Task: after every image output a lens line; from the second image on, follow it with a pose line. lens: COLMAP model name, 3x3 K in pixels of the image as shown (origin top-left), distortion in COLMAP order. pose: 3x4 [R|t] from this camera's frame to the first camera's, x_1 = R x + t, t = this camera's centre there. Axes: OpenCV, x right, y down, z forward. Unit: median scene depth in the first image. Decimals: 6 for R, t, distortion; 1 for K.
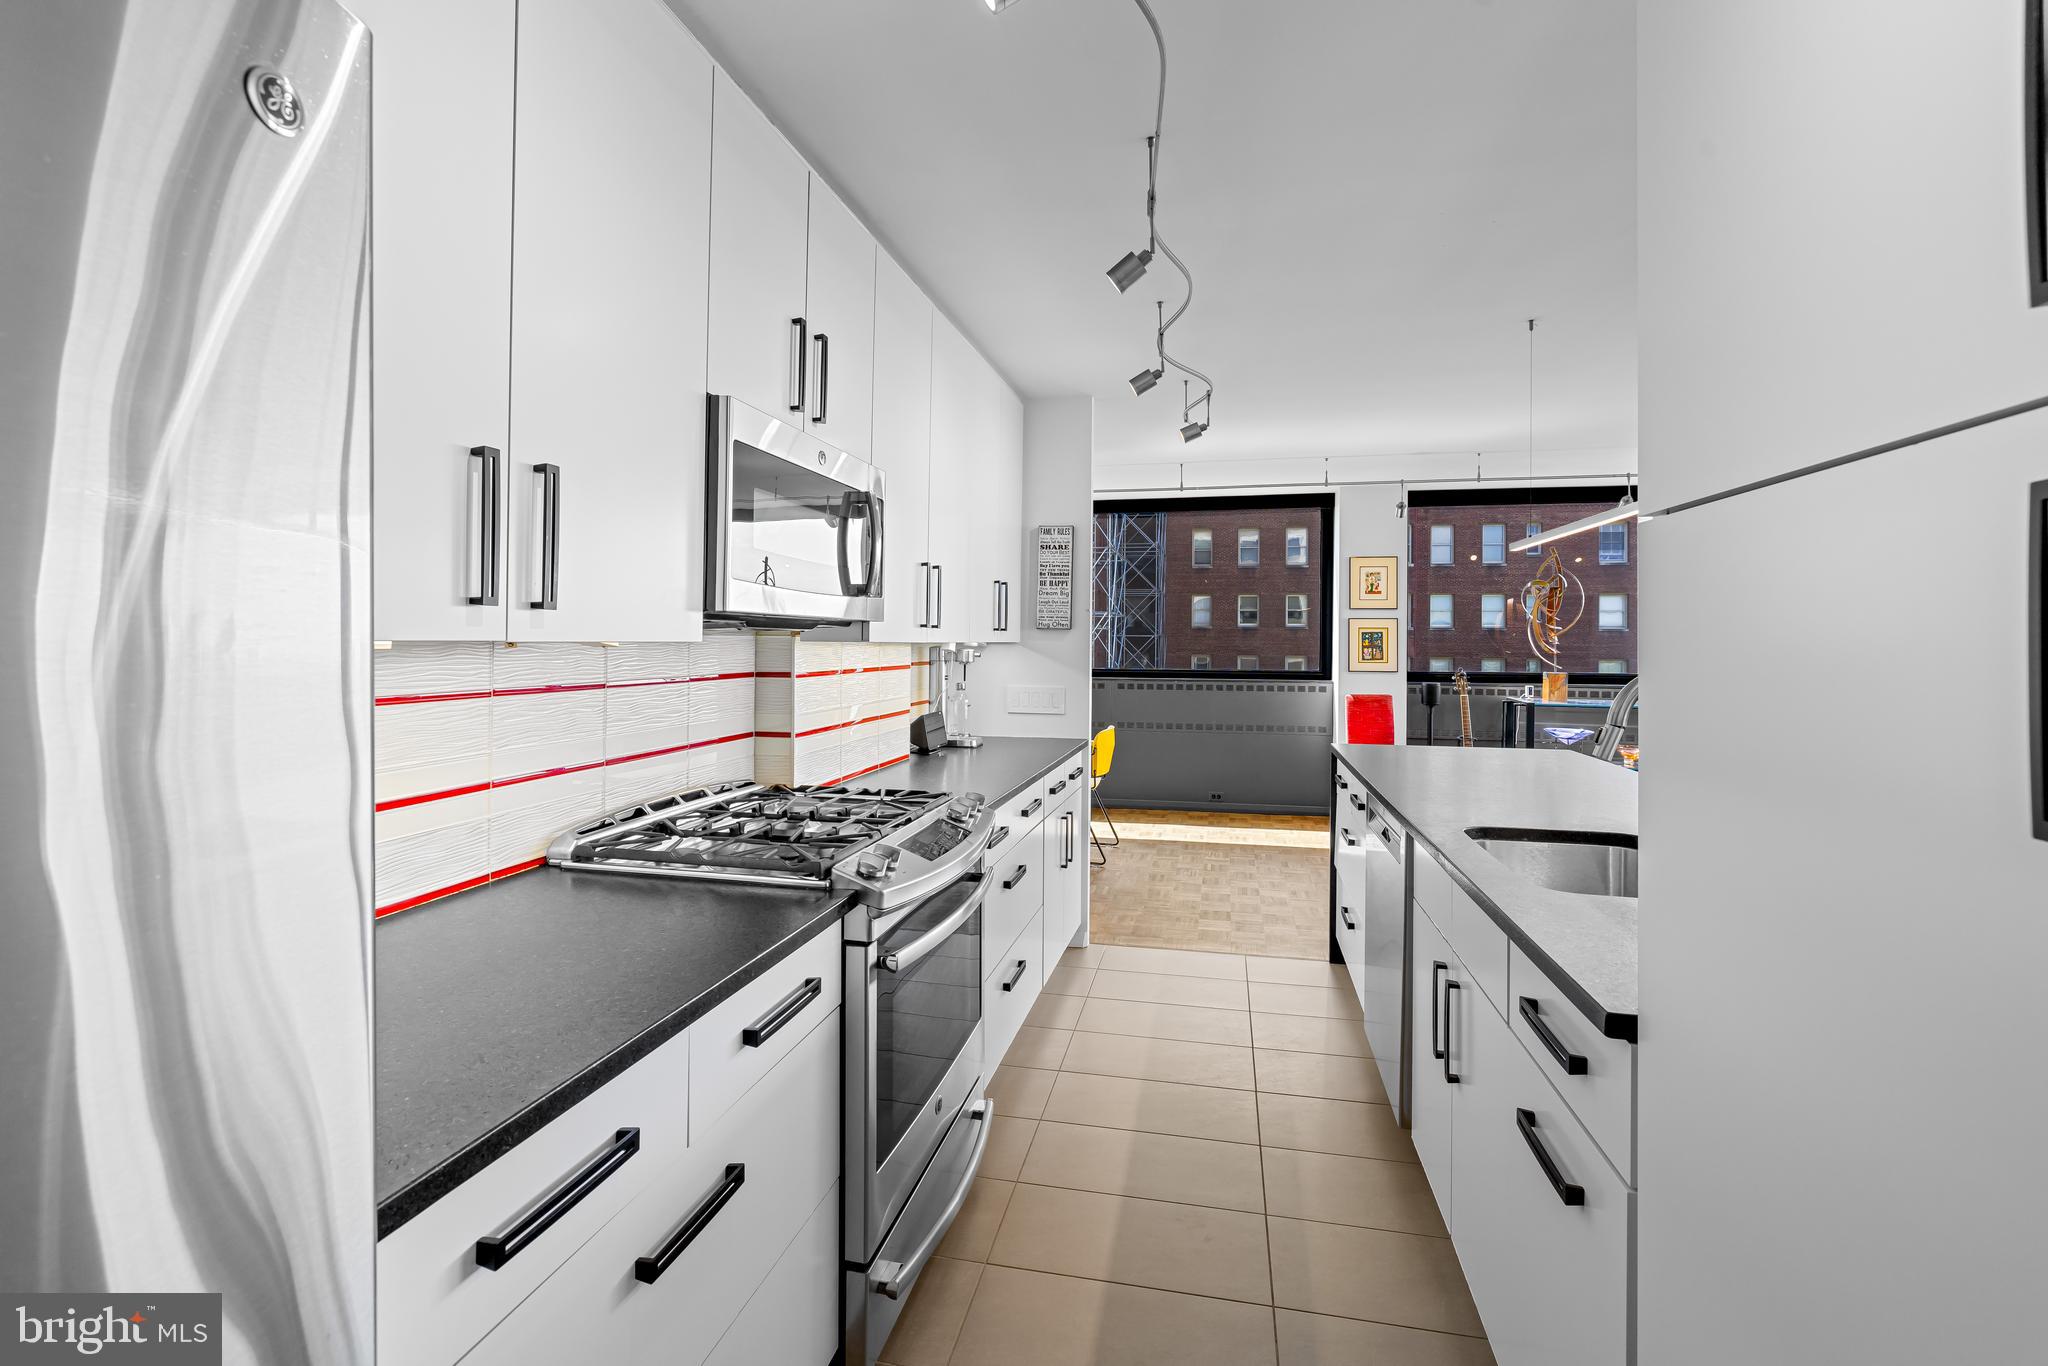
lens RADIAL K [[881.5, 0, 1022.9], [0, 881.5, 664.5], [0, 0, 1]] dist [-0.002033, -0.000467]
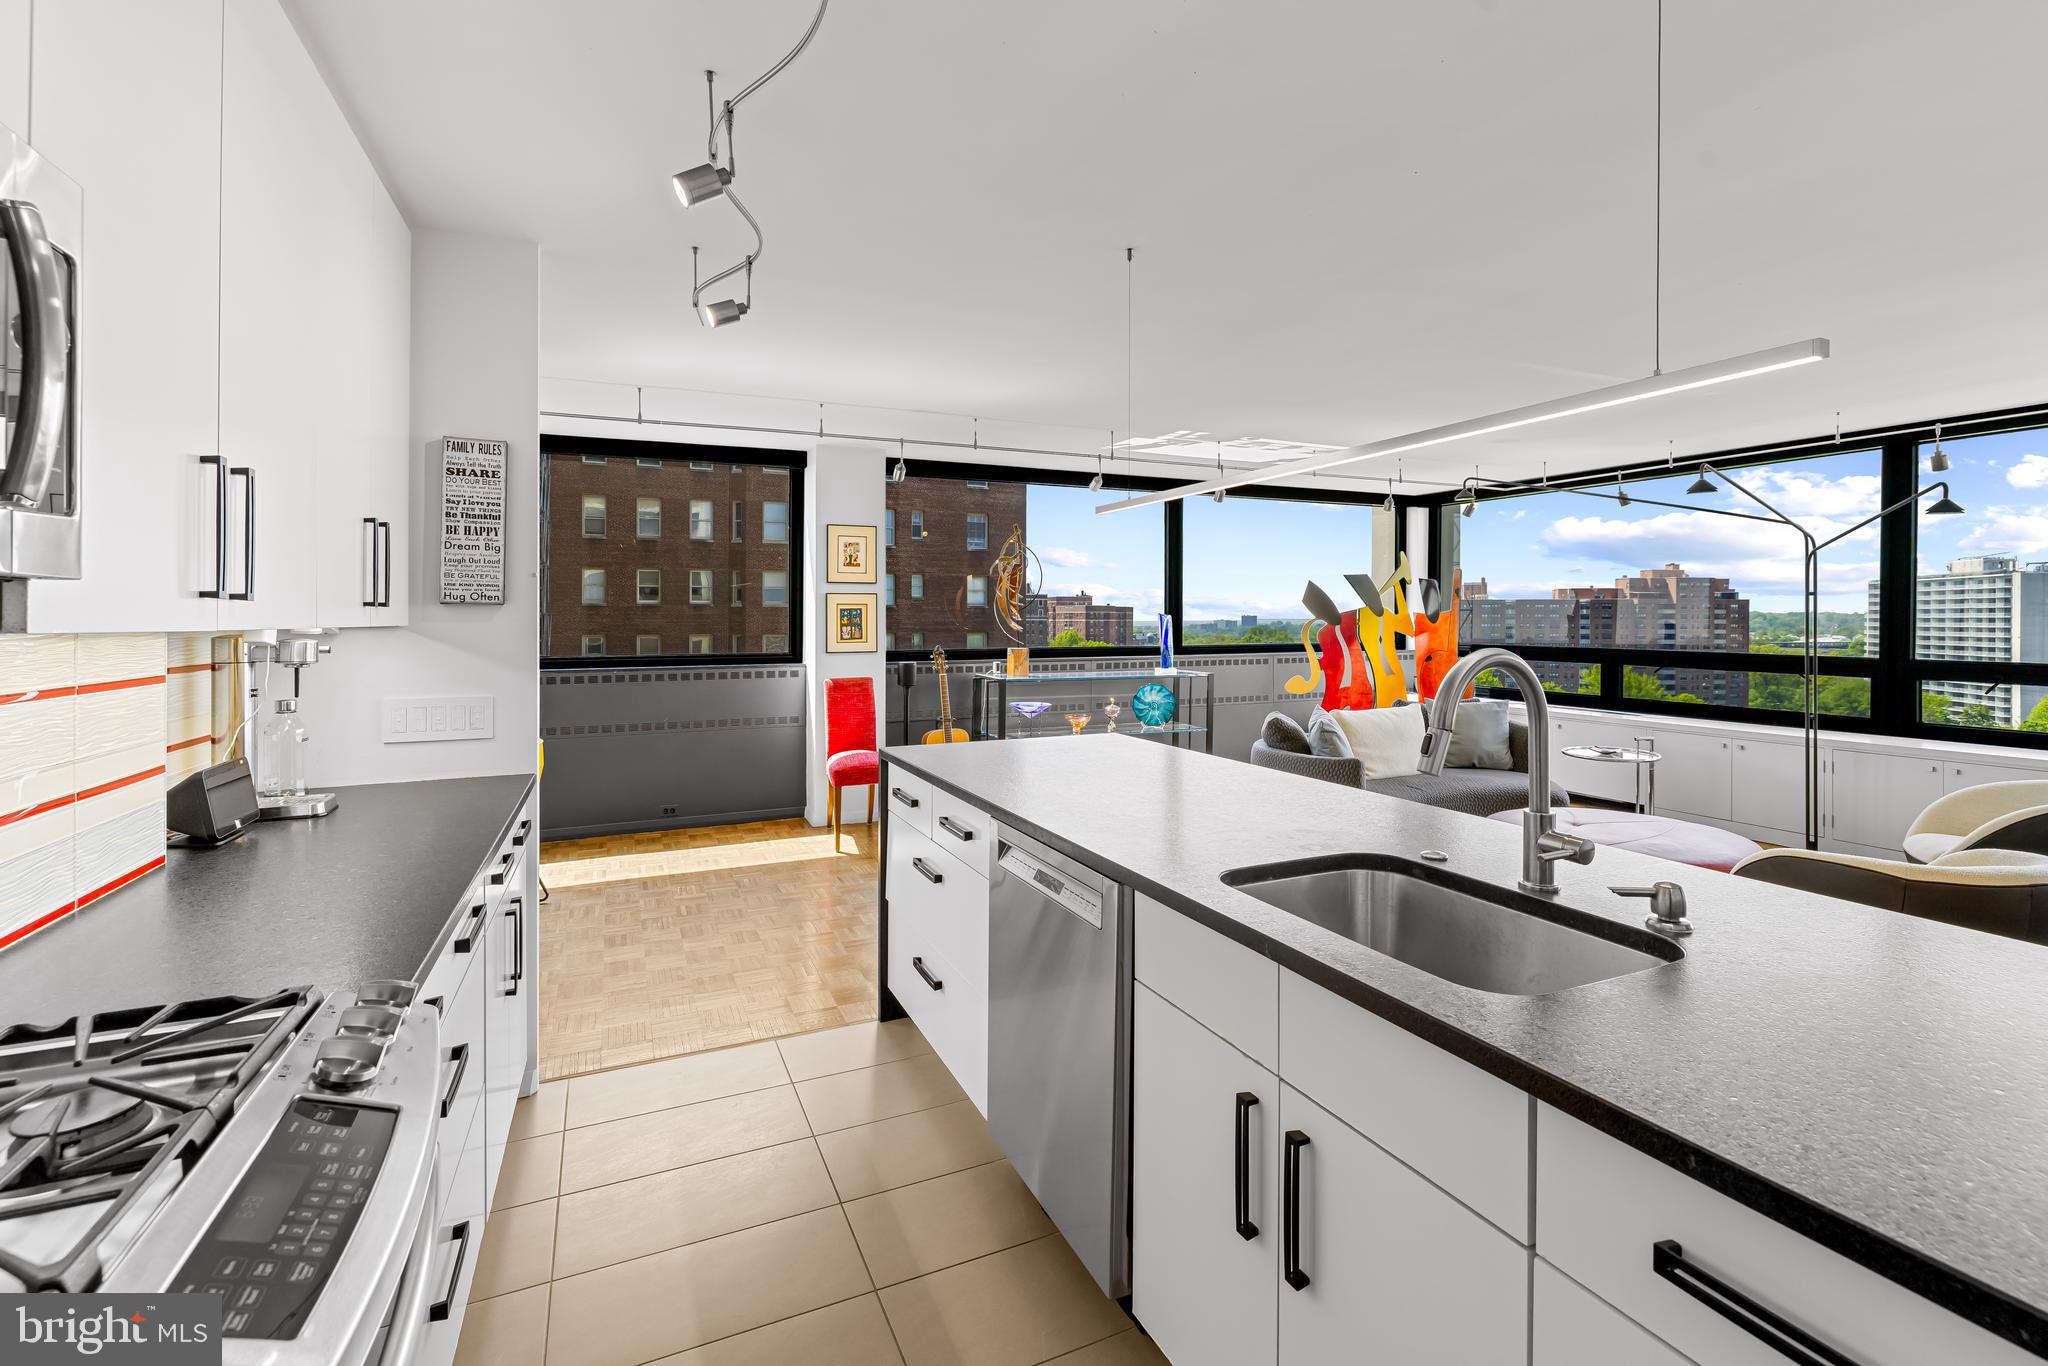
lens RADIAL K [[922.3, 0, 1021.2], [0, 922.3, 622.7], [0, 0, 1]] dist [-0.001857, -0.000238]
pose [[0.809071, -0.011619, 0.587595, -0.020195], [0.024755, 0.999591, -0.014320, -0.004659], [-0.587189, 0.026132, 0.809028, 0.141617]]
